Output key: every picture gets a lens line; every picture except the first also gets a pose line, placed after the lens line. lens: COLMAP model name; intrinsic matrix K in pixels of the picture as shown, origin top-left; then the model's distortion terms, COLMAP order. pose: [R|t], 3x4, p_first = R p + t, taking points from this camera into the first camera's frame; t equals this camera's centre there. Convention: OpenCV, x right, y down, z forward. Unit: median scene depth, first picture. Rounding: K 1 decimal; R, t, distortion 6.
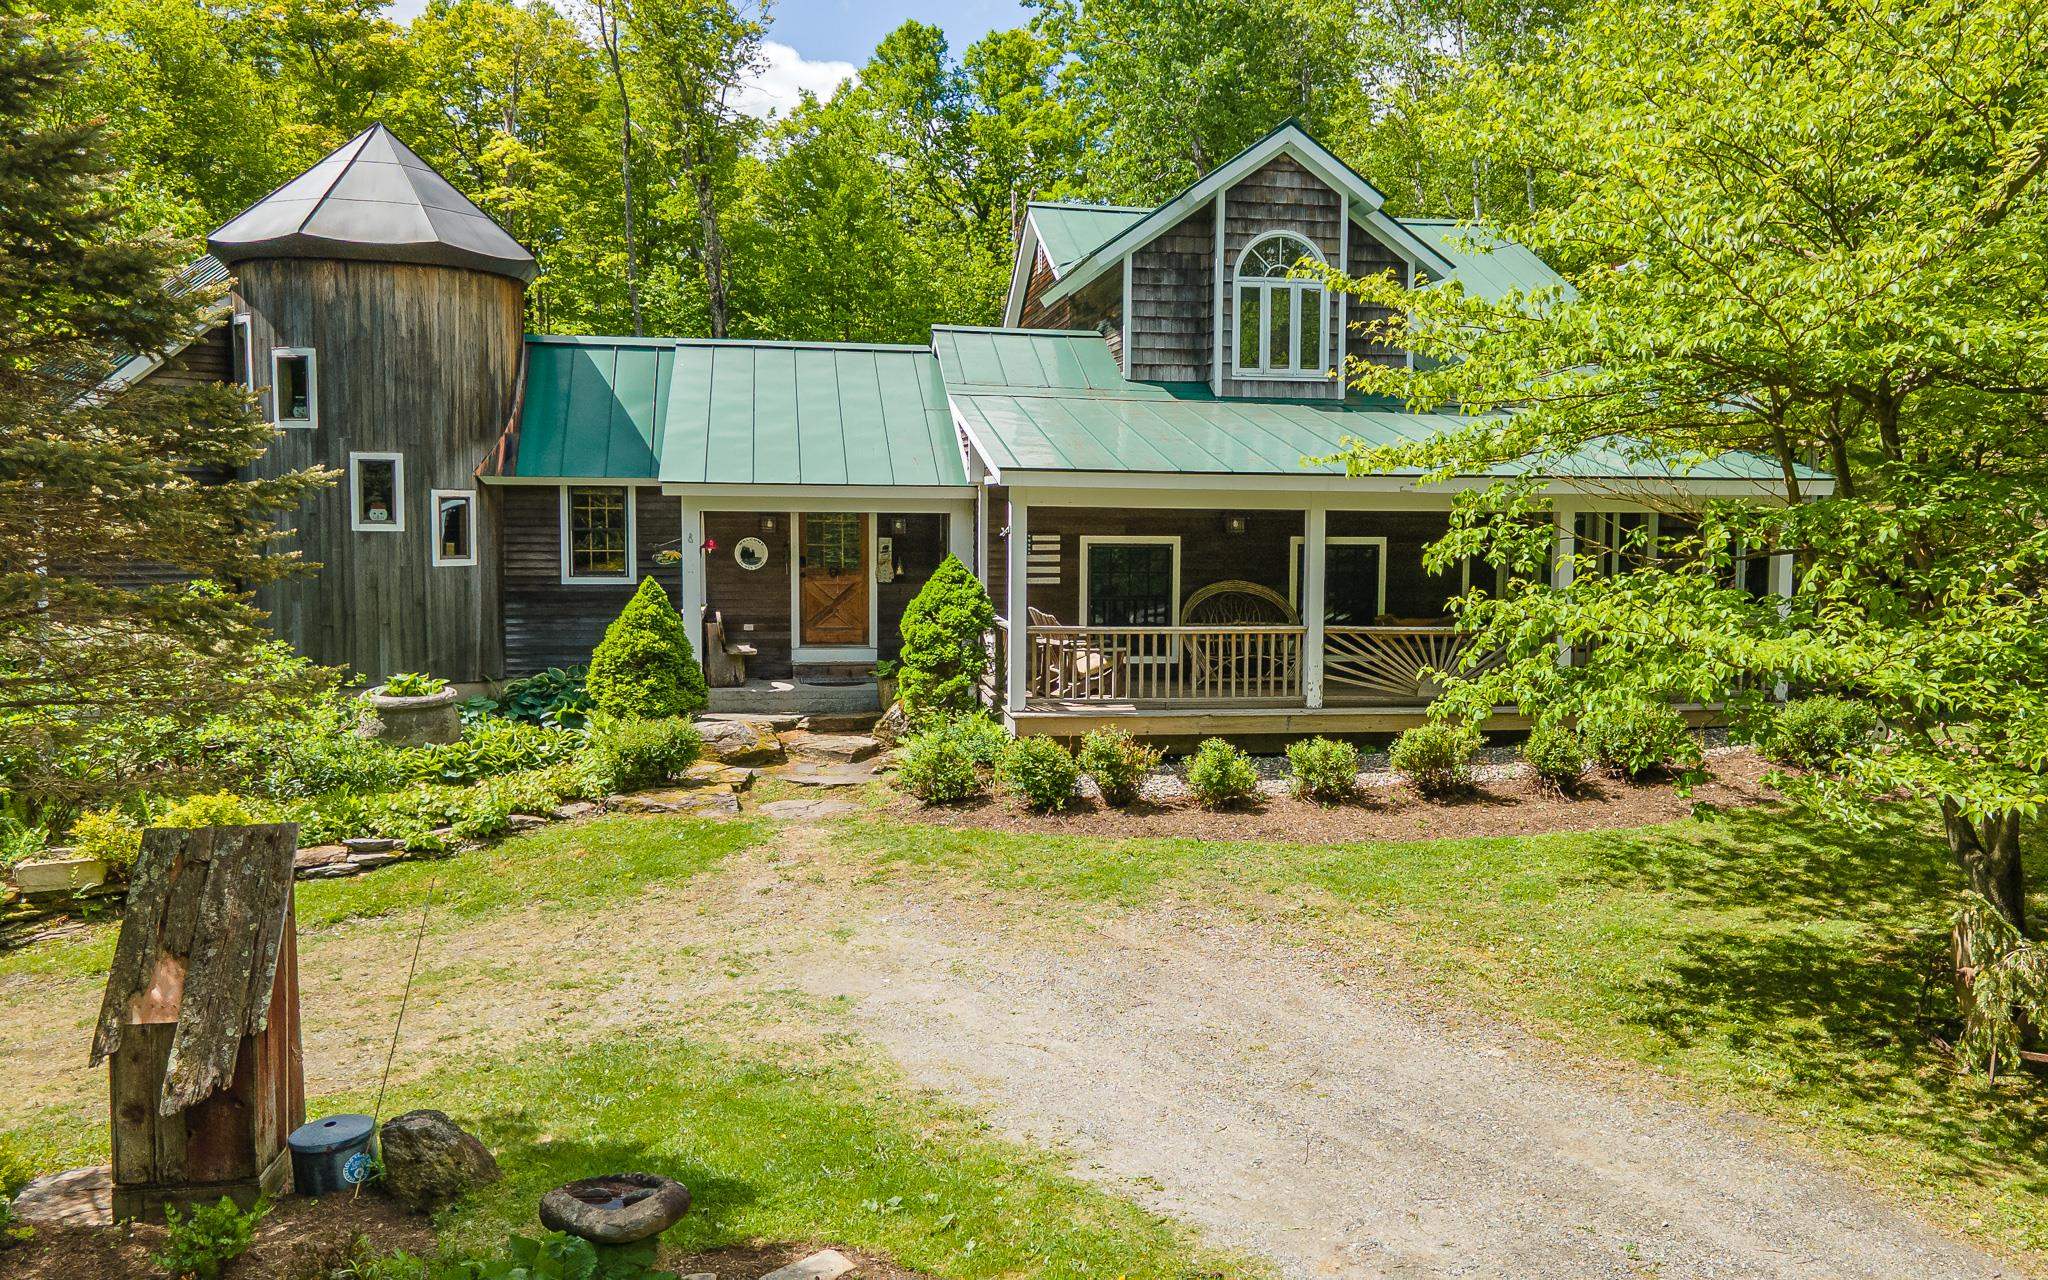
lens RADIAL K [[1418.2, 0, 1037.1], [0, 1418.2, 645.5], [0, 0, 1]] dist [0.013083, 0.000366]
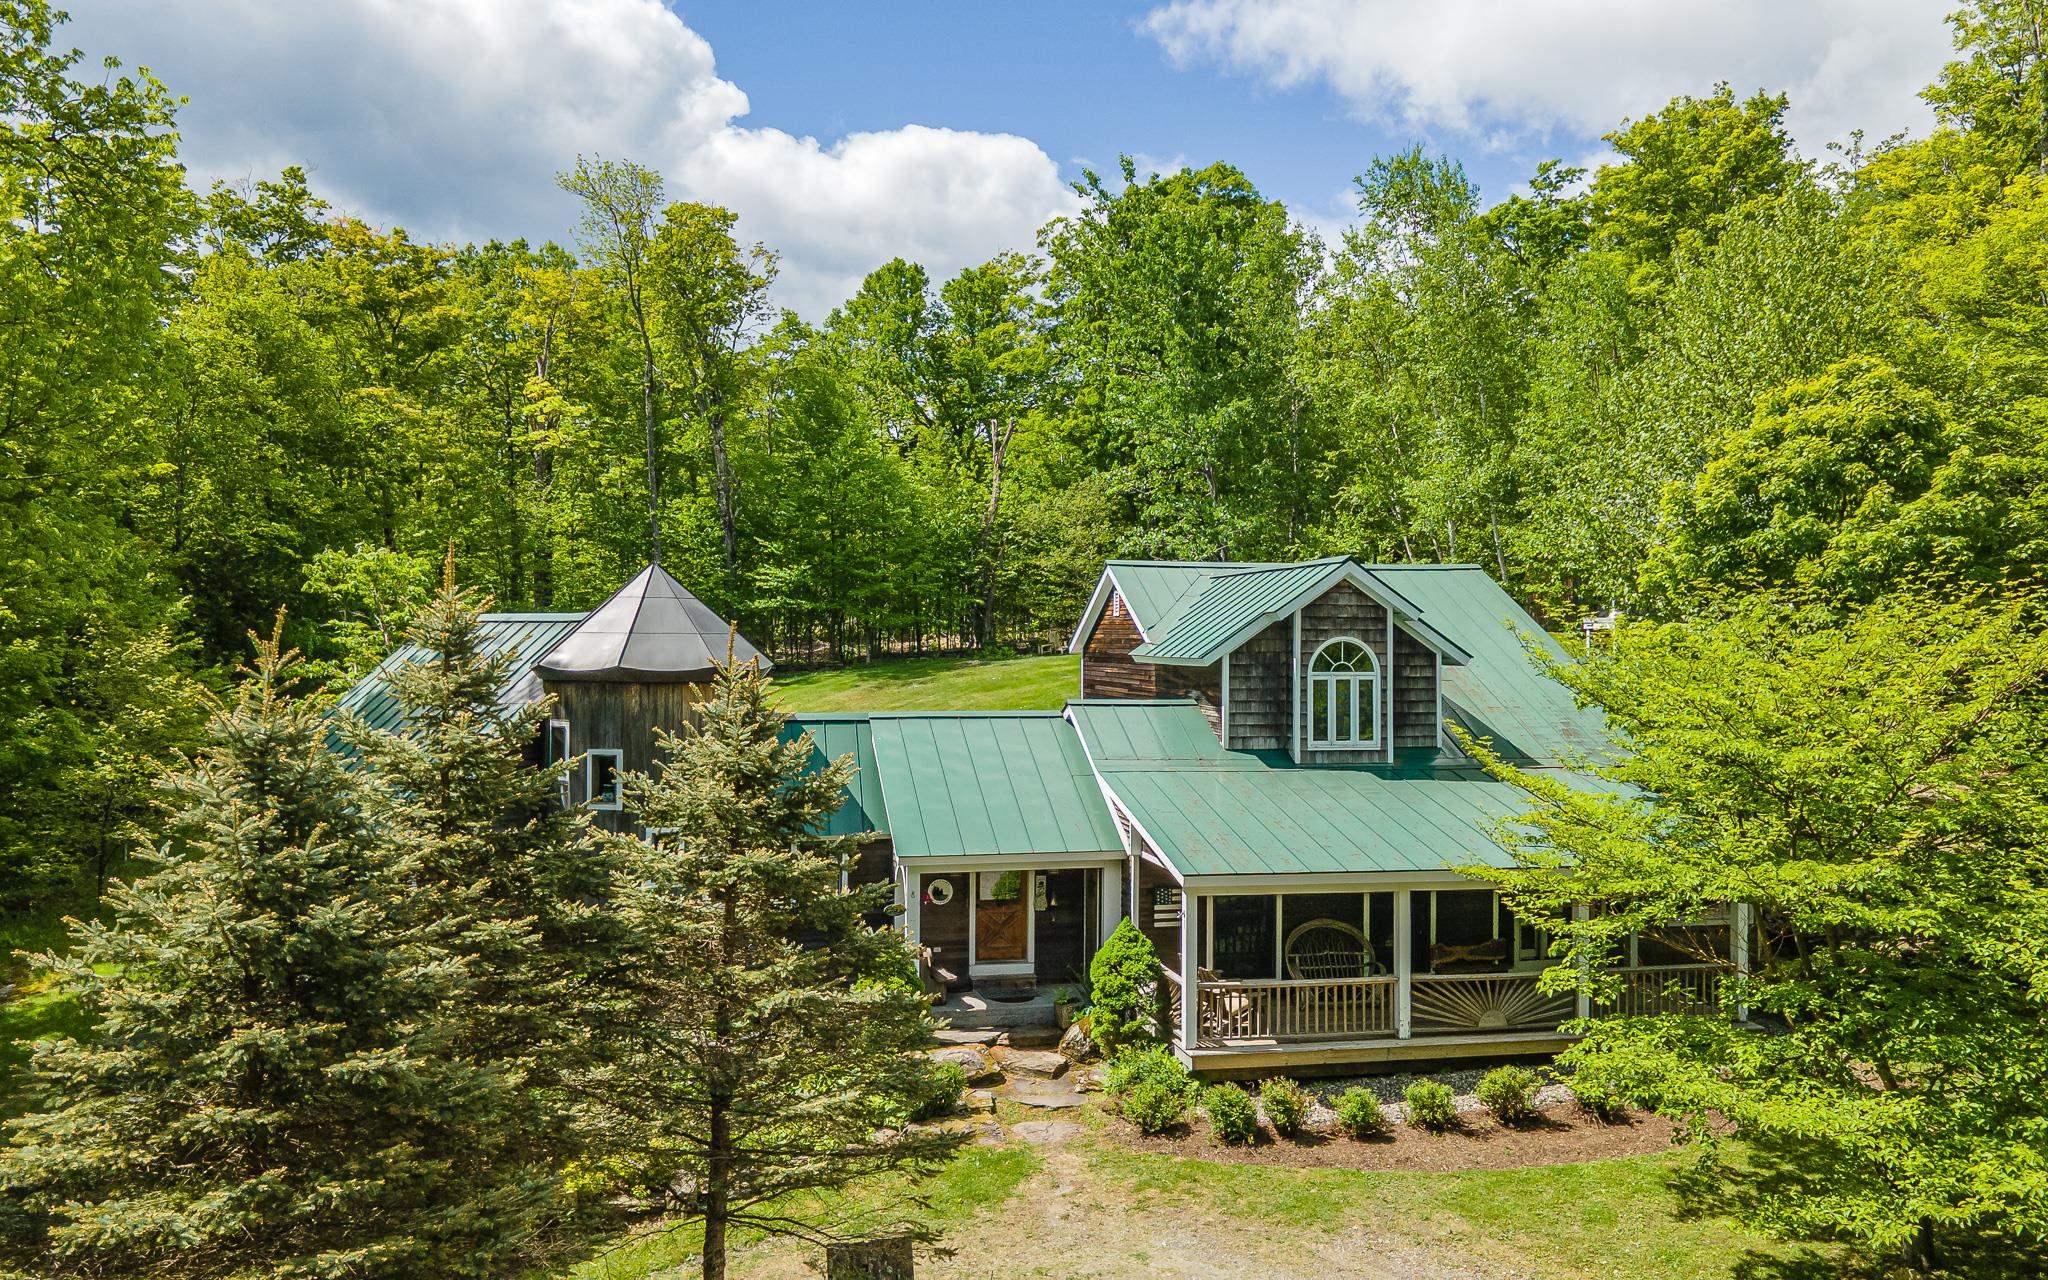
lens RADIAL K [[1384.6, 0, 1019.2], [0, 1384.6, 680.9], [0, 0, 1]] dist [0.006055, 0.000156]
pose [[0.999457, -0.003009, 0.032823, -0.183671], [0.005706, 0.996585, -0.082373, -0.162898], [-0.032463, 0.082515, 0.996061, -0.280243]]
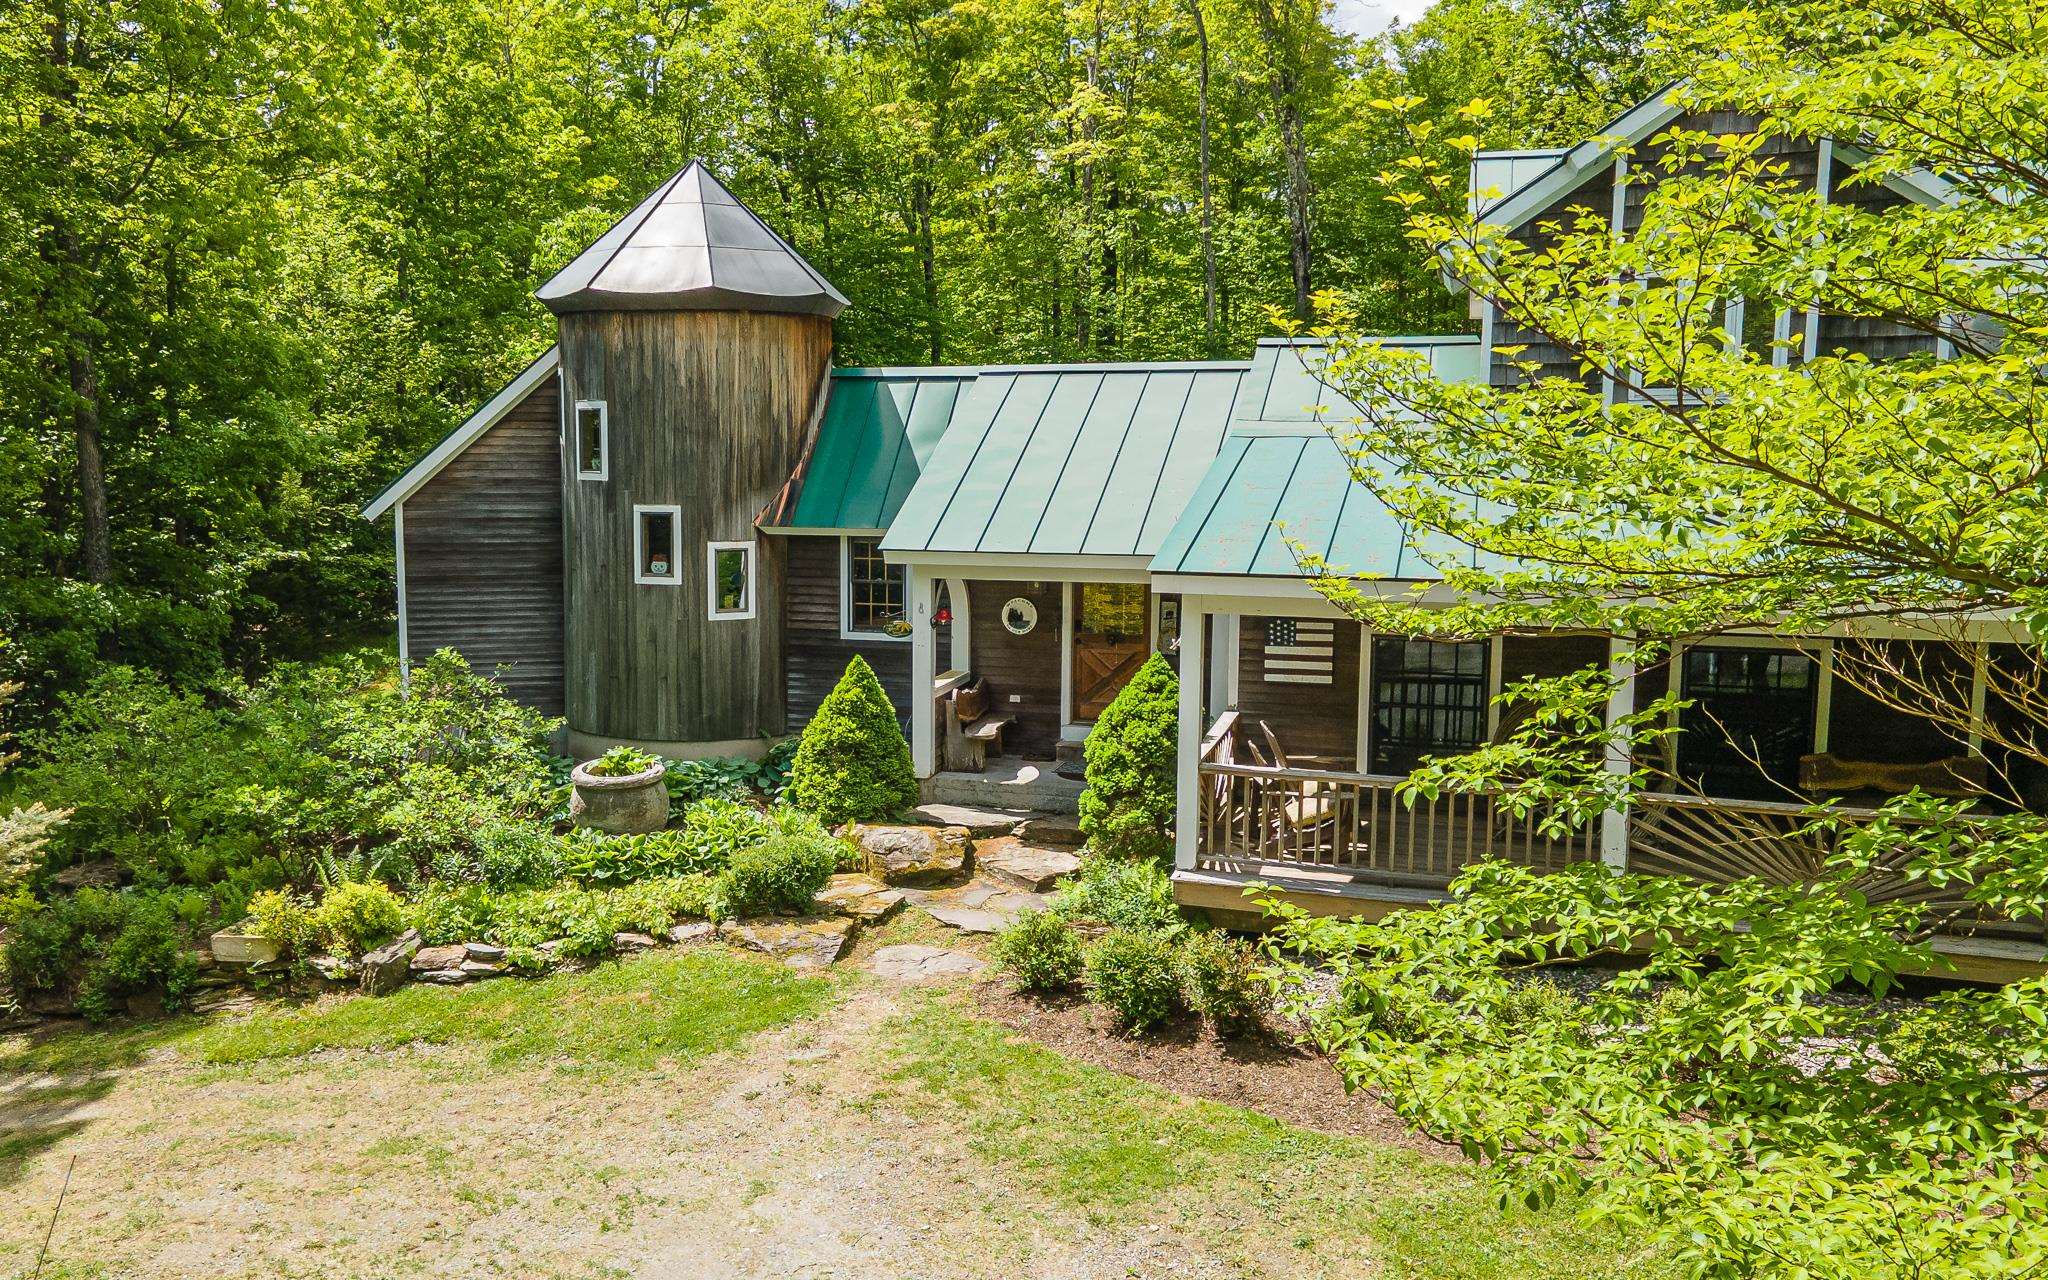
lens RADIAL K [[1507.6, 0, 1024.0], [0, 1507.6, 640.0], [0, 0, 1]] dist [0.033440, -0.001797]
pose [[0.901436, 0.051025, -0.429895, 0.222037], [-0.036440, 0.998449, 0.042097, -0.096547], [0.431376, -0.022282, 0.901897, 0.164629]]
